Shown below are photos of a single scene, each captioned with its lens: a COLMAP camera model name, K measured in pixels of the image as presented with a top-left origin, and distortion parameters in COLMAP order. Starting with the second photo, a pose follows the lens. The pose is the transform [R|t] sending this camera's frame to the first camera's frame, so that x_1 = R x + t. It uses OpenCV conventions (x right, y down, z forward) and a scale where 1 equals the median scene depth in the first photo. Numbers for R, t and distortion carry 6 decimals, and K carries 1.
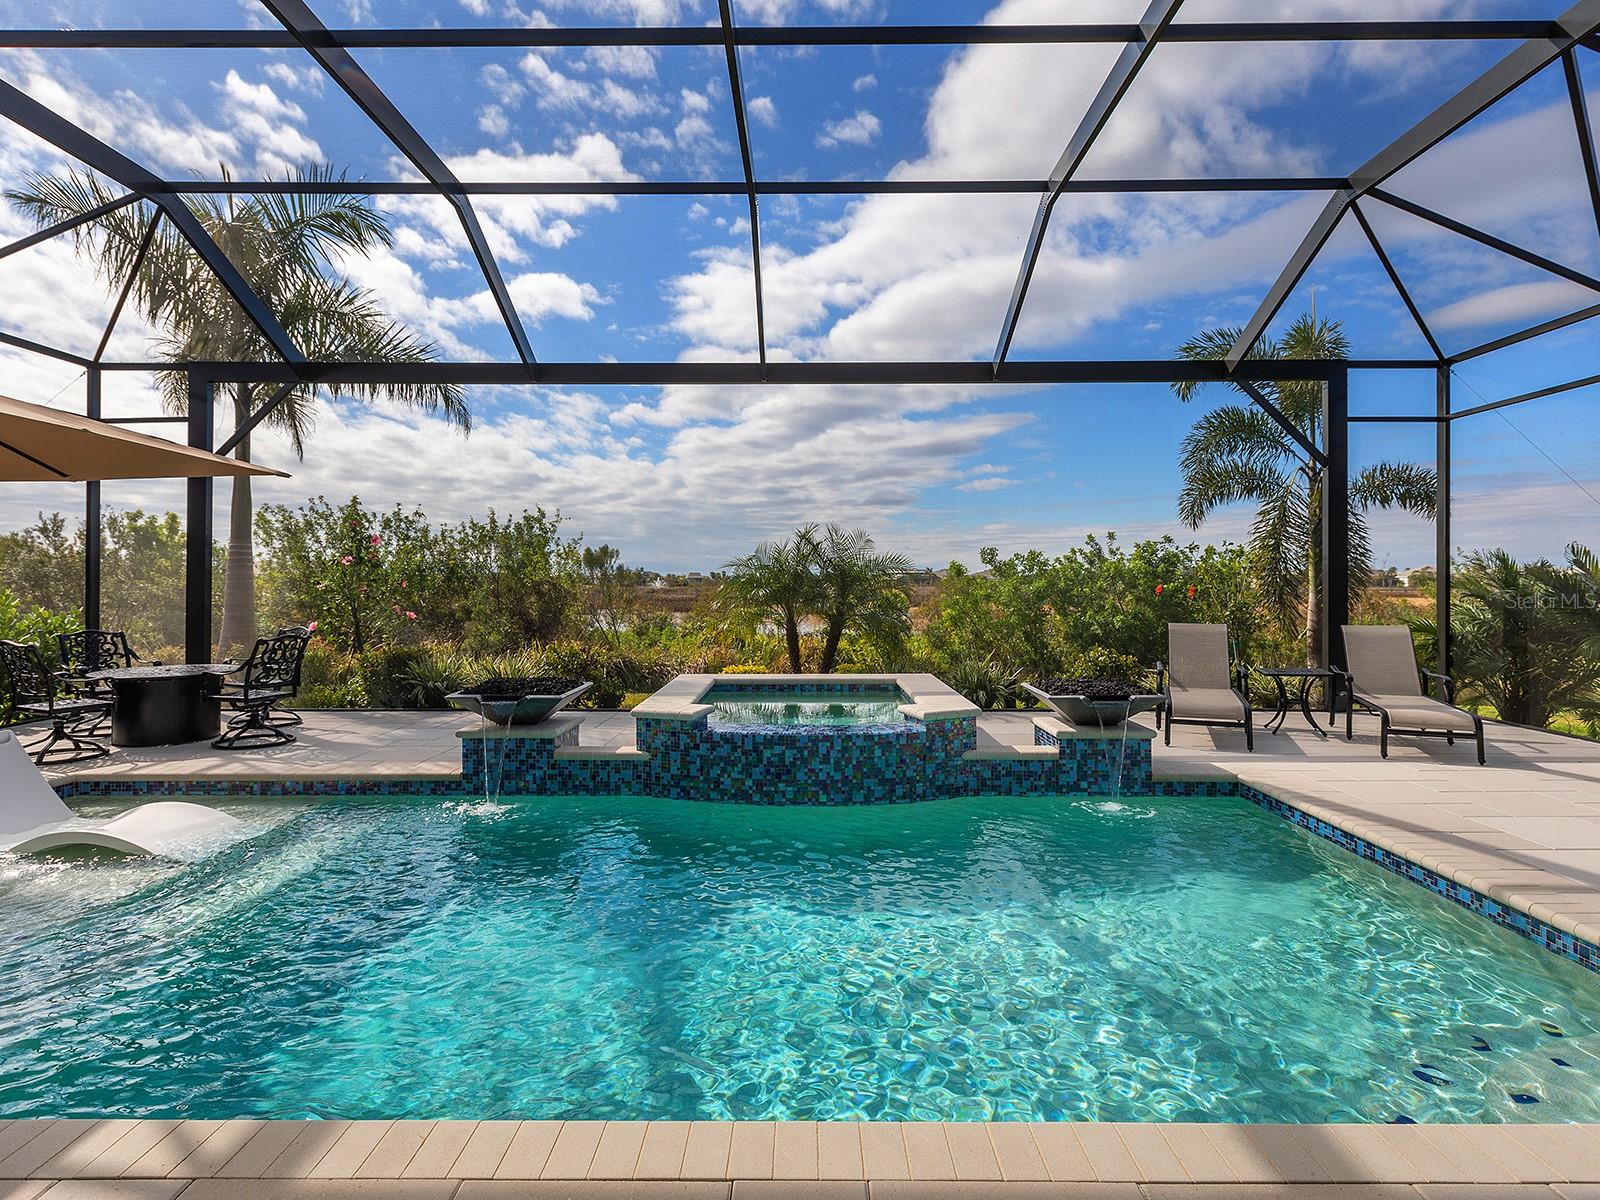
lens RADIAL K [[832.1, 0, 777.6], [0, 832.1, 599.4], [0, 0, 1]] dist [-0.000068, 0.000921]
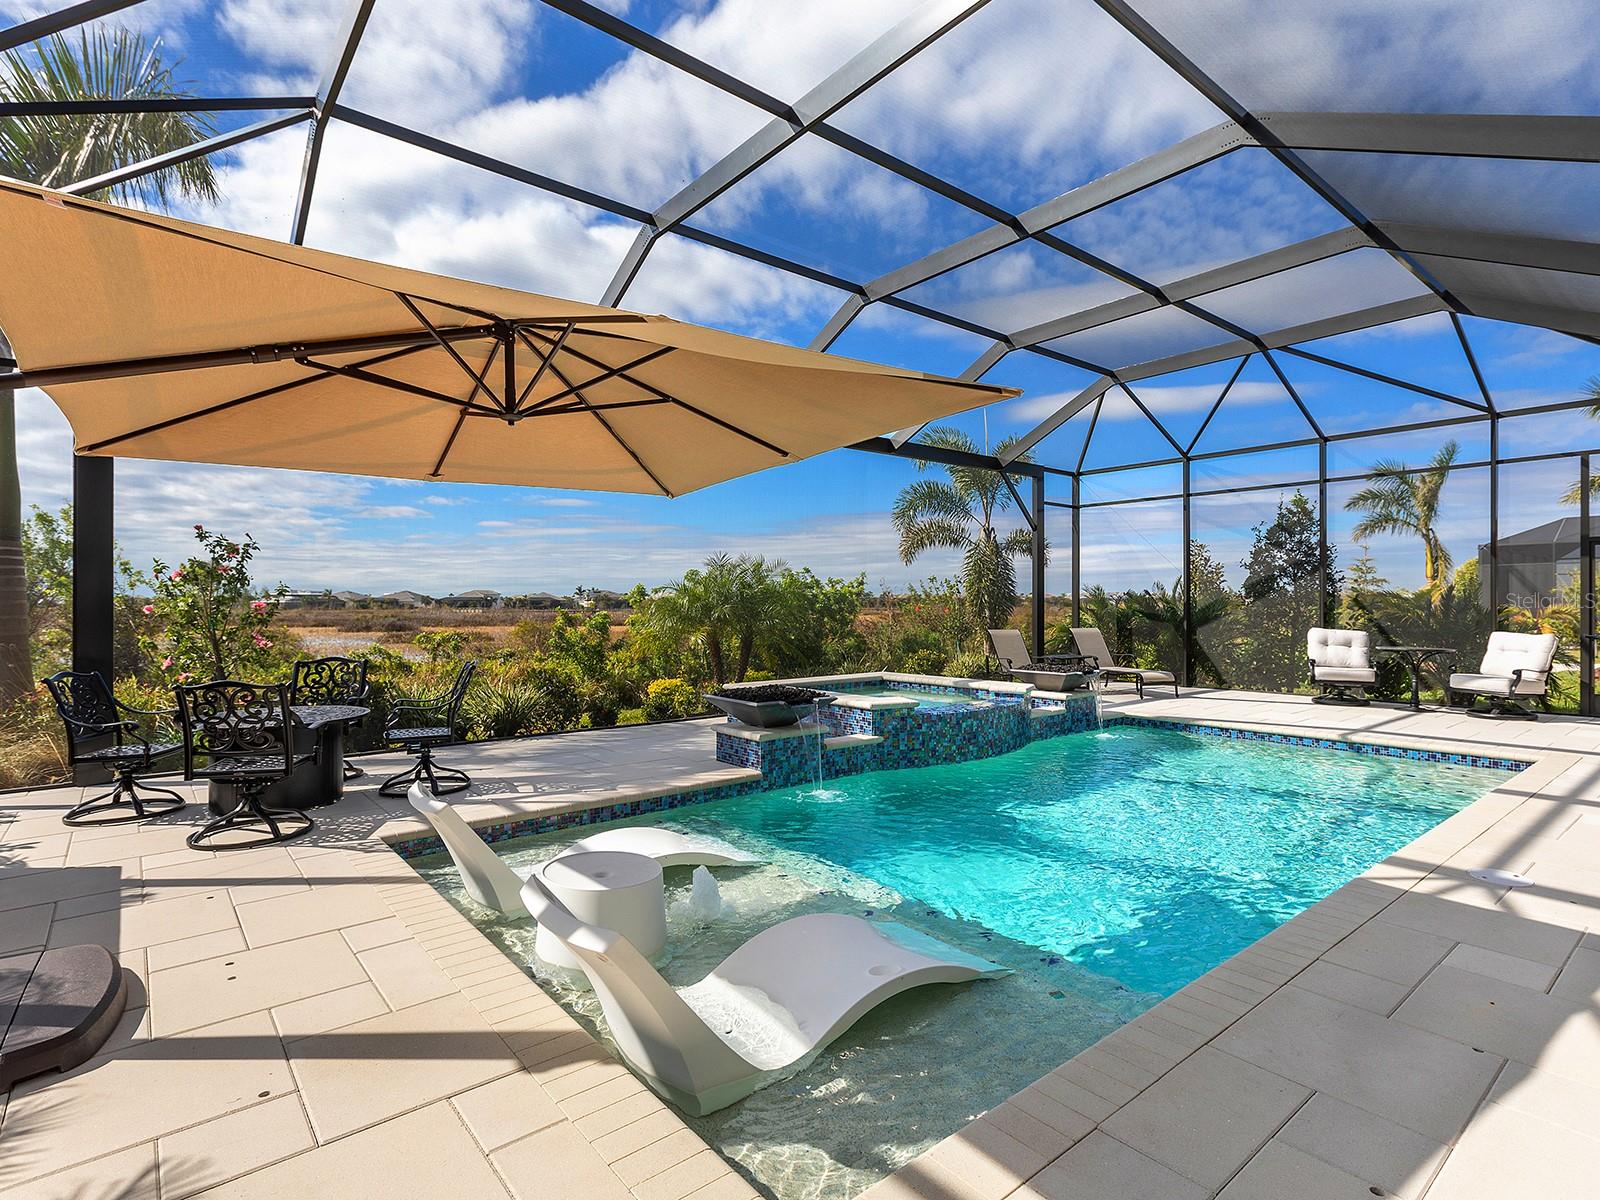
lens RADIAL K [[832.1, 0, 777.6], [0, 832.1, 599.4], [0, 0, 1]] dist [-0.000068, 0.000921]
pose [[0.774965, 0.000530, 0.632004, -0.762053], [0.018472, 0.999553, -0.023489, 0.000649], [-0.631734, 0.029878, 0.774609, 0.072756]]
